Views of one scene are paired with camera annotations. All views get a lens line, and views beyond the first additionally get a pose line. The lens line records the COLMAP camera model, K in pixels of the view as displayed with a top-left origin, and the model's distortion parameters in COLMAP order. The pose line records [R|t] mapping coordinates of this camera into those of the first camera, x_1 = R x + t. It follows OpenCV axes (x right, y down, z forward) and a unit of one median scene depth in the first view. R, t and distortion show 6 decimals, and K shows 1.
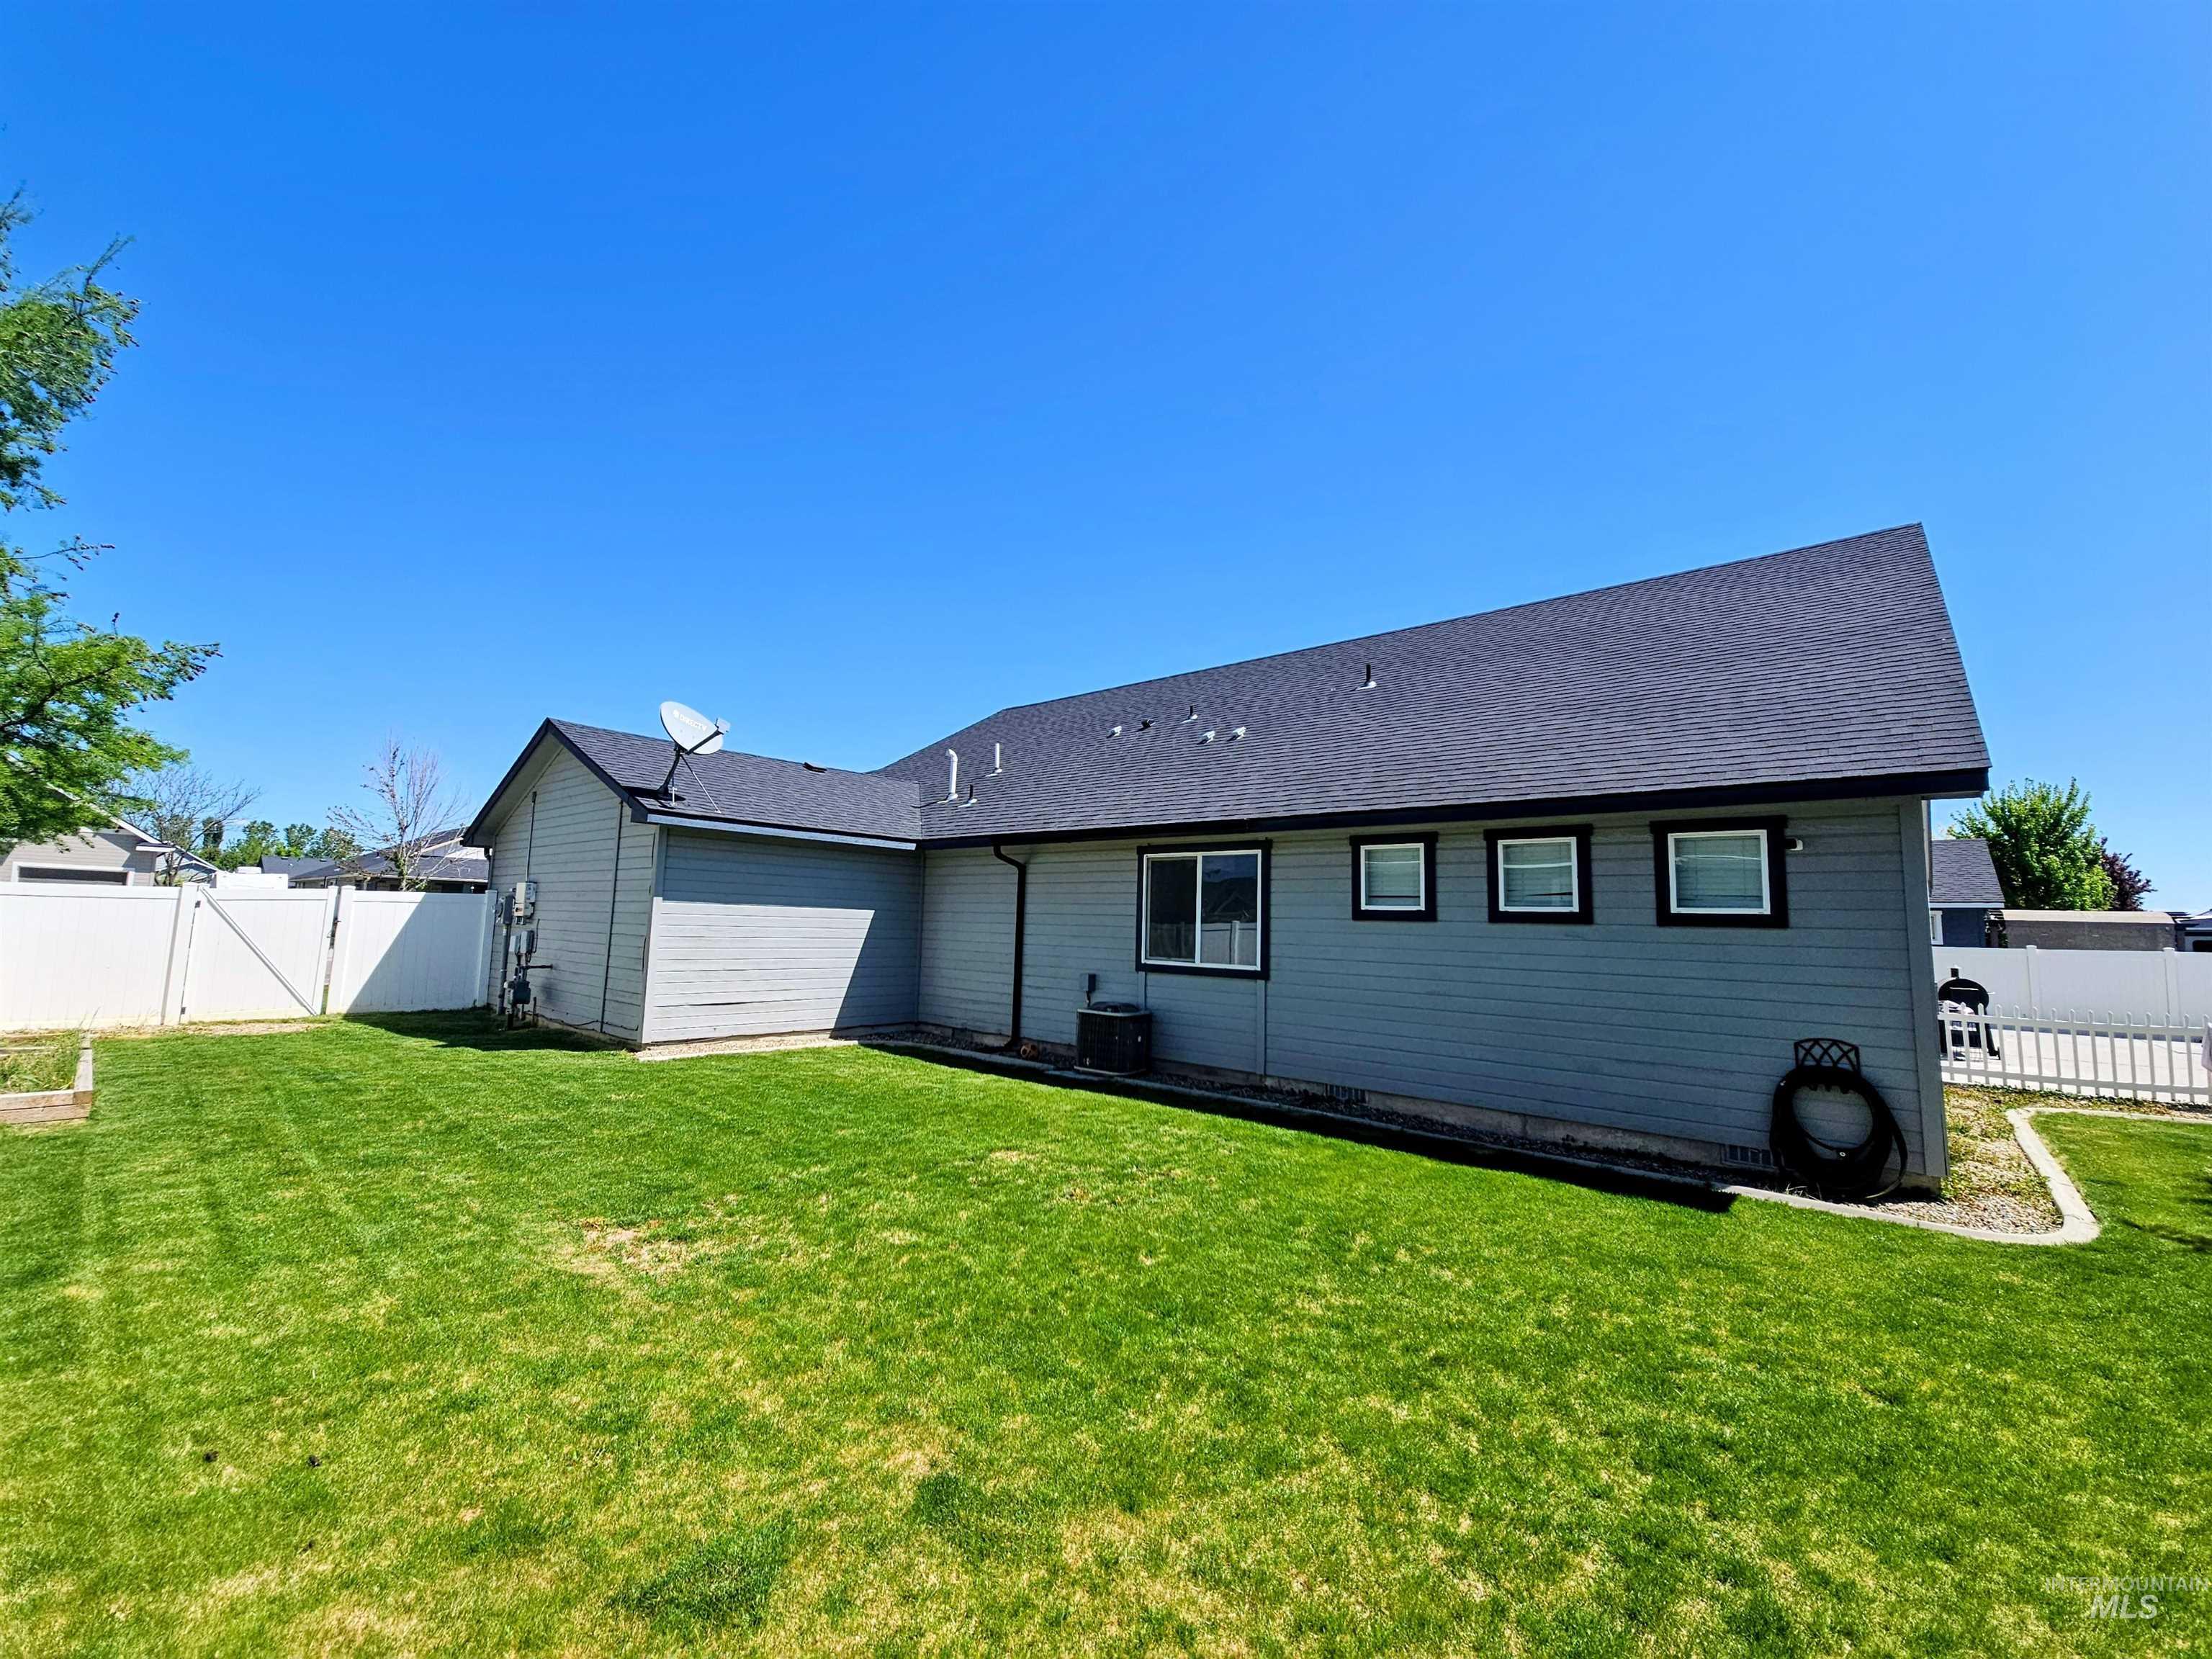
lens RADIAL K [[896.3, 0, 1106.0], [0, 896.3, 829.5], [0, 0, 1]] dist [-0.000801, -0.000224]
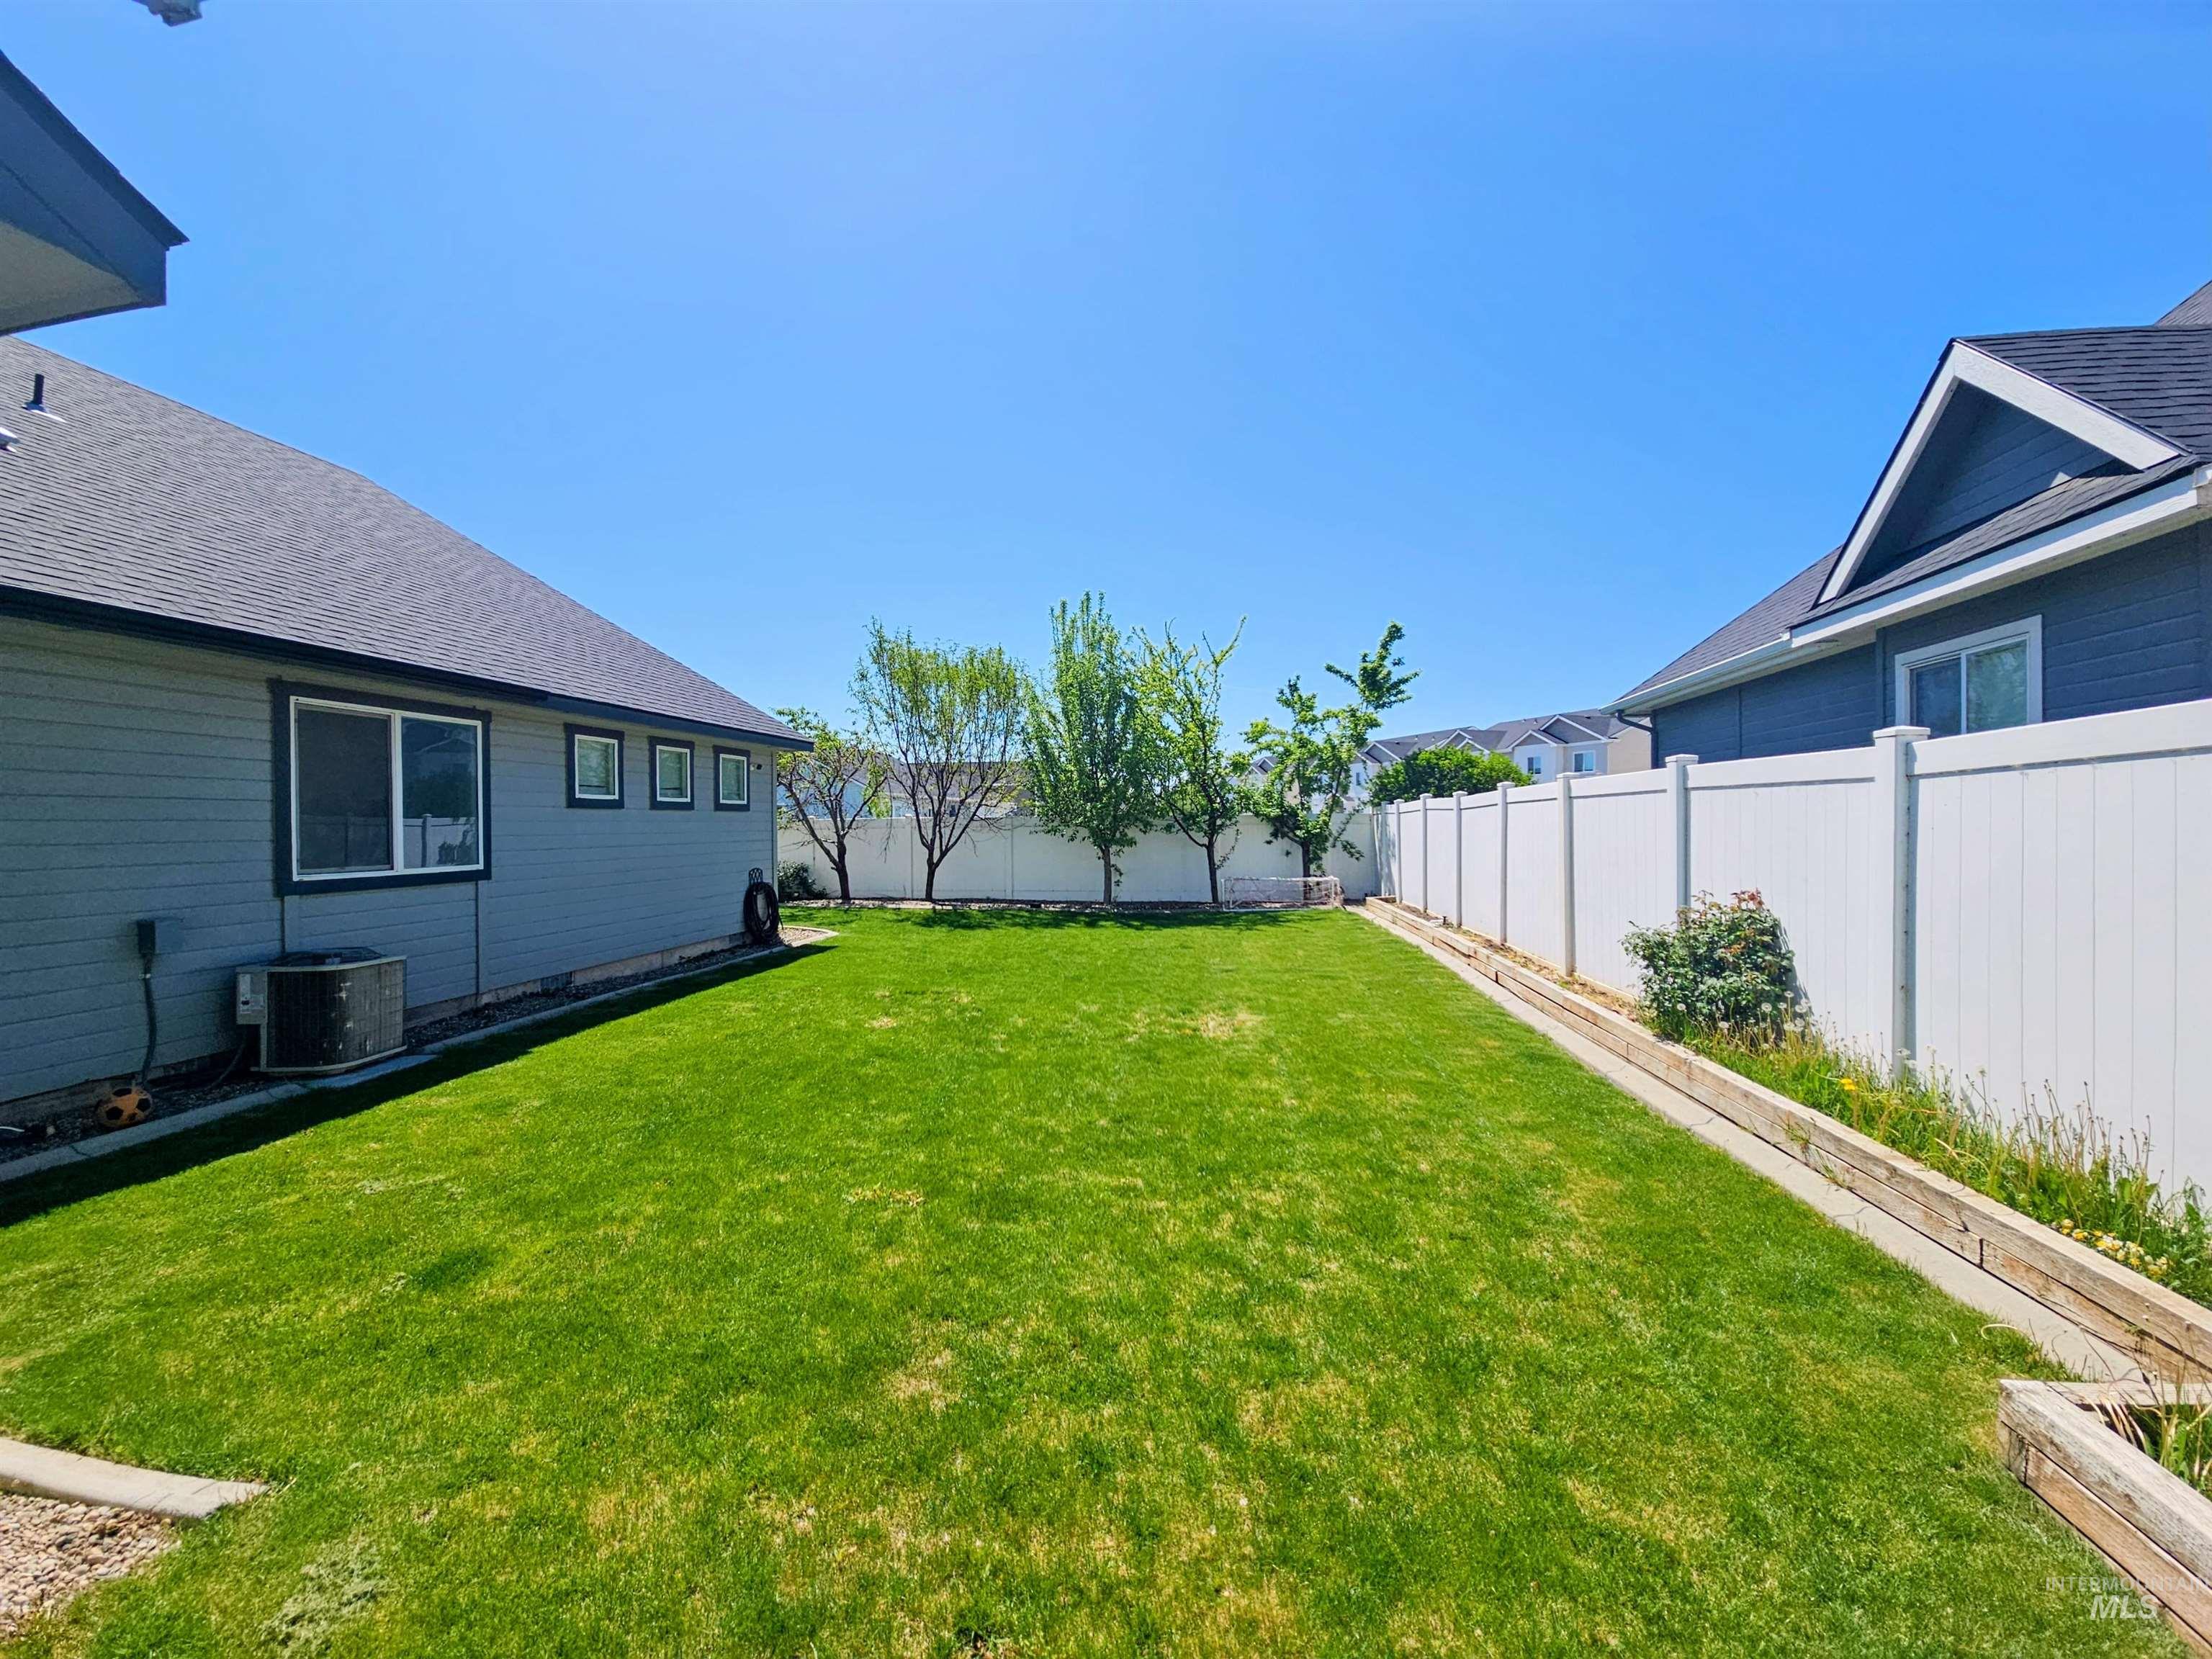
lens RADIAL K [[896.3, 0, 1106.0], [0, 896.3, 829.5], [0, 0, 1]] dist [-0.000801, -0.000224]
pose [[-0.554230, -0.045958, 0.831094, -0.819393], [-0.119339, 0.992546, -0.024697, 0.072477], [-0.823764, -0.112870, -0.555583, 0.981525]]
